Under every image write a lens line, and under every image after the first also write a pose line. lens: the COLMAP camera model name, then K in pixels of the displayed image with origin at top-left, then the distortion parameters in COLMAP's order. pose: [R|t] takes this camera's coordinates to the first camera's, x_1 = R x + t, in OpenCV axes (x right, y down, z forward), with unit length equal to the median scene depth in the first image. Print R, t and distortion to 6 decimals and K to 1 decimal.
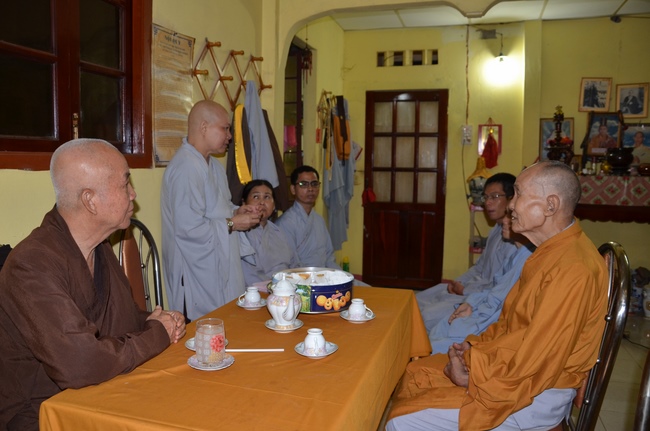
lens RADIAL K [[511.5, 0, 325.0], [0, 511.5, 215.5], [0, 0, 1]] dist [-0.152001, 0.123701]
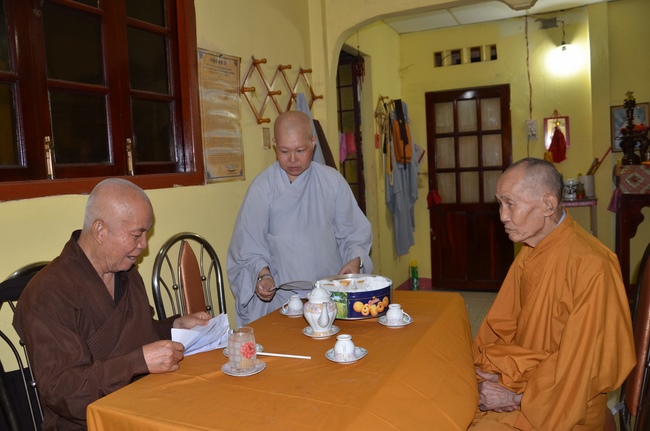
lens RADIAL K [[511.5, 0, 325.0], [0, 511.5, 215.5], [0, 0, 1]] dist [-0.152001, 0.123701]
pose [[0.986783, -0.050042, -0.154125, 0.060349], [0.048441, 0.998726, -0.014129, -0.002289], [0.154635, 0.006476, 0.987950, -0.008865]]
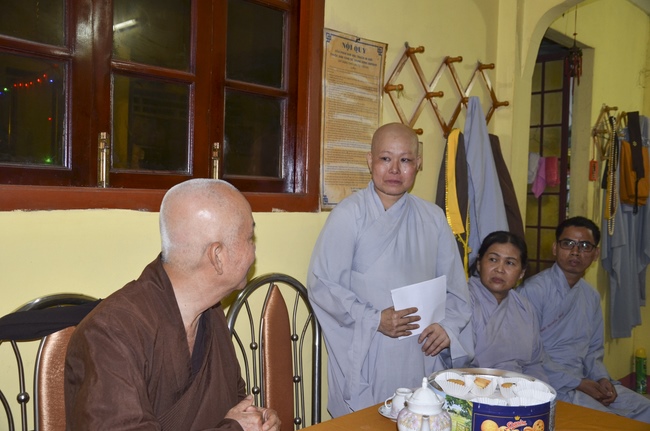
lens RADIAL K [[632.7, 0, 325.0], [0, 632.7, 215.5], [0, 0, 1]] dist [0.000501, 0.019512]
pose [[0.889692, 0.023235, -0.455970, 0.106282], [-0.062535, 0.995493, -0.071291, -0.017681], [0.452259, 0.091941, 0.887135, 0.121295]]
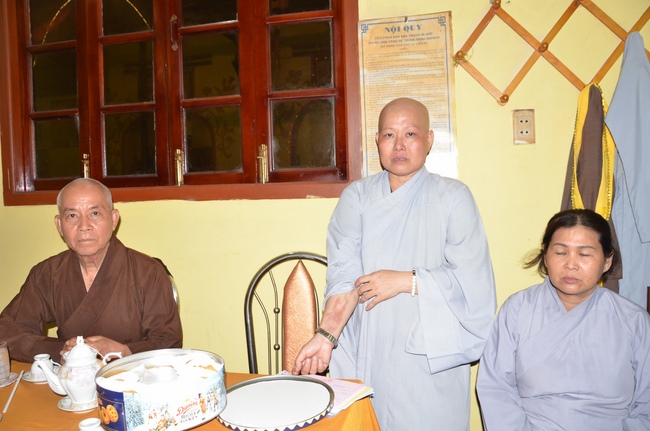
lens RADIAL K [[511.5, 0, 325.0], [0, 511.5, 215.5], [0, 0, 1]] dist [-0.152001, 0.123701]
pose [[0.106583, 0.034459, -0.993706, 0.436358], [-0.075260, 0.996812, 0.026495, -0.074985], [0.991451, 0.071963, 0.108837, 0.787873]]
